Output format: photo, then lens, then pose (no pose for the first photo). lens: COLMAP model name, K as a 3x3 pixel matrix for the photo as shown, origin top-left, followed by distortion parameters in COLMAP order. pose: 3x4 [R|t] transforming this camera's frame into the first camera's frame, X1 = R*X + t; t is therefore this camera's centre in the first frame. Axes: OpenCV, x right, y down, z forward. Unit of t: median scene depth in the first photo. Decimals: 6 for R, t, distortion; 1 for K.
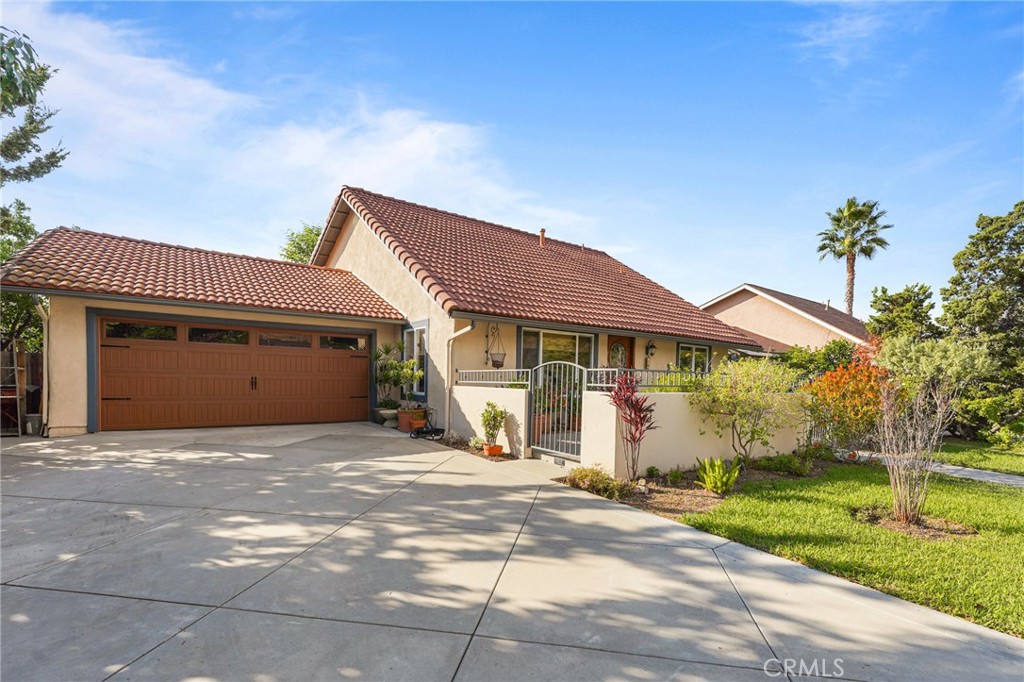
lens RADIAL K [[416.1, 0, 511.6], [0, 416.1, 337.7], [0, 0, 1]] dist [0.001424, 0.000208]
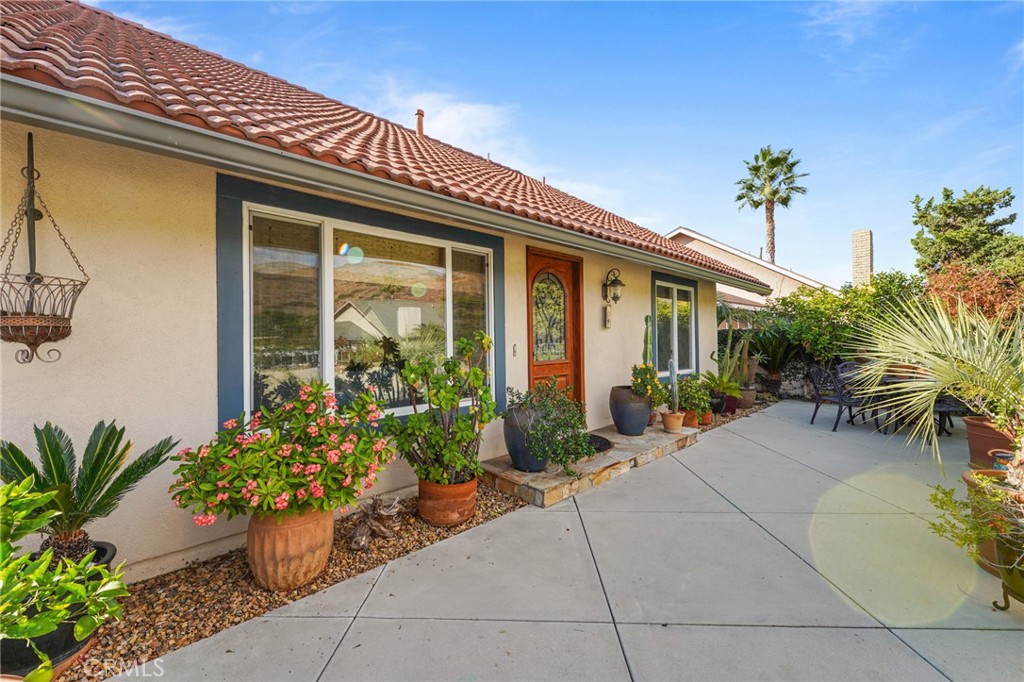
lens RADIAL K [[416.1, 0, 511.6], [0, 416.1, 337.7], [0, 0, 1]] dist [0.001424, 0.000208]
pose [[0.979030, -0.035998, 0.200510, 0.039040], [0.019261, 0.996212, 0.084803, 0.013211], [-0.202803, -0.079163, 0.976014, 0.174914]]
